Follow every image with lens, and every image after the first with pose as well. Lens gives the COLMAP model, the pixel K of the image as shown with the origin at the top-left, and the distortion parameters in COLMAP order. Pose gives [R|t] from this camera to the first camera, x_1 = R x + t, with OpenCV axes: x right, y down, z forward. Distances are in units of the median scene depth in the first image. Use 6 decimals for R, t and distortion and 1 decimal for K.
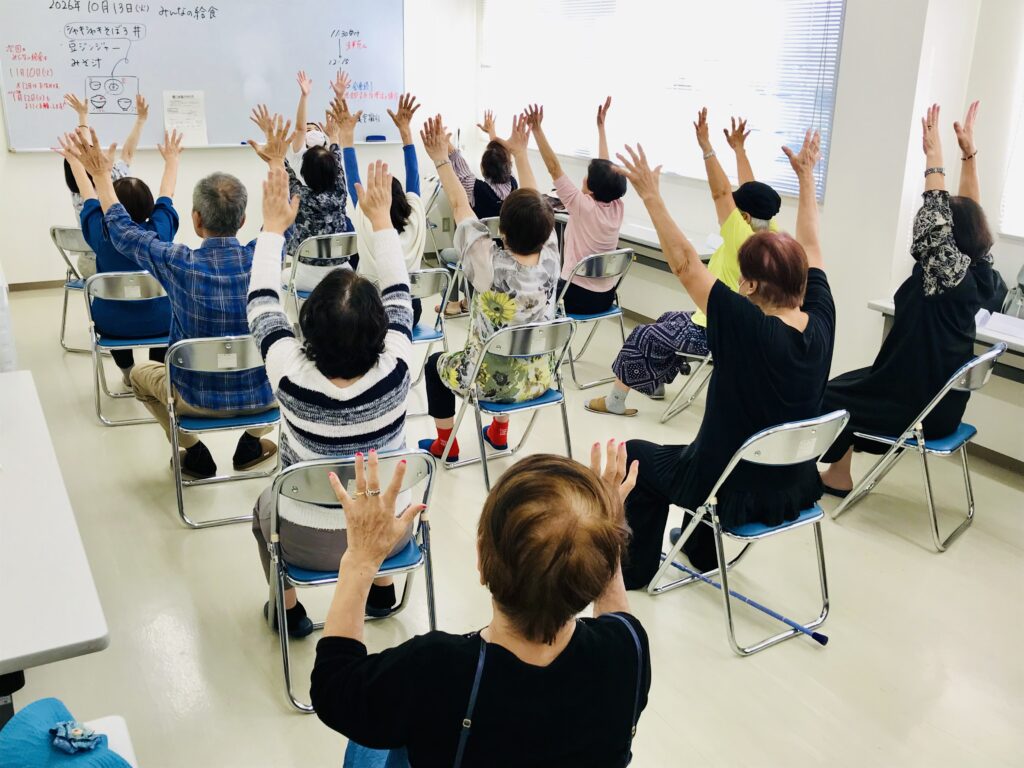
lens RADIAL K [[998.0, 0, 492.9], [0, 998.0, 386.3], [0, 0, 1]] dist [0.007157, 0.021620]
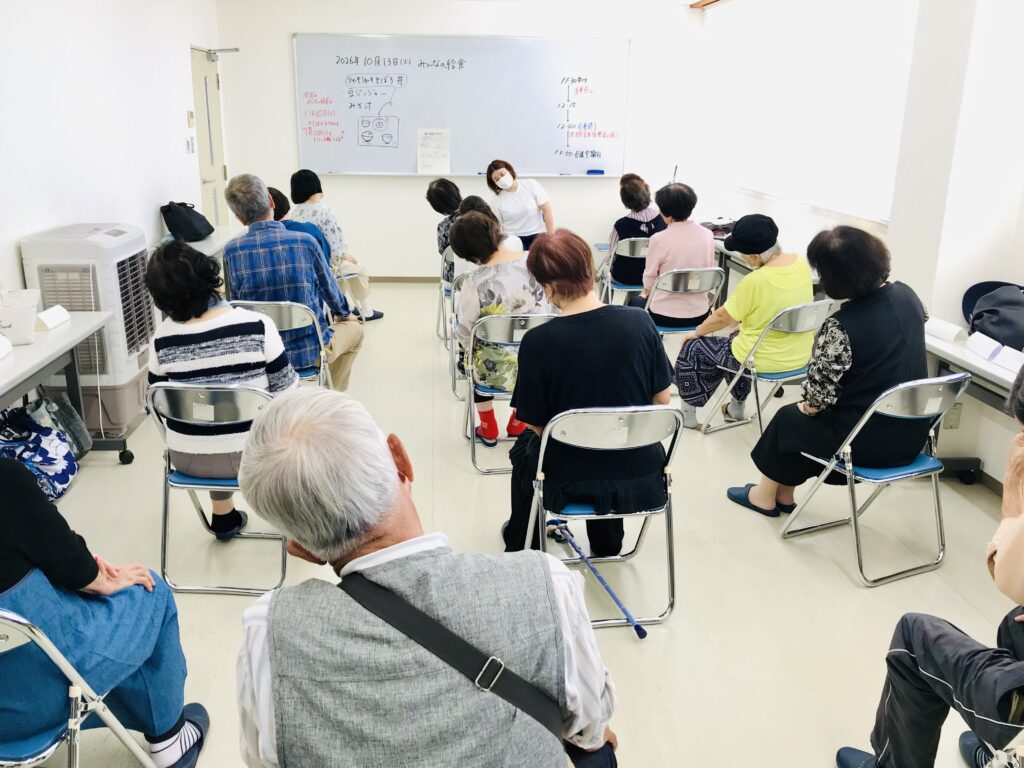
lens RADIAL K [[890.6, 0, 512.0], [0, 890.6, 384.0], [0, 0, 1]] dist [0.012507, -0.000018]
pose [[0.924260, 0.107654, -0.366270, 0.216753], [-0.119433, 0.992796, -0.009580, 0.012114], [0.362600, 0.052599, 0.930459, 0.044388]]
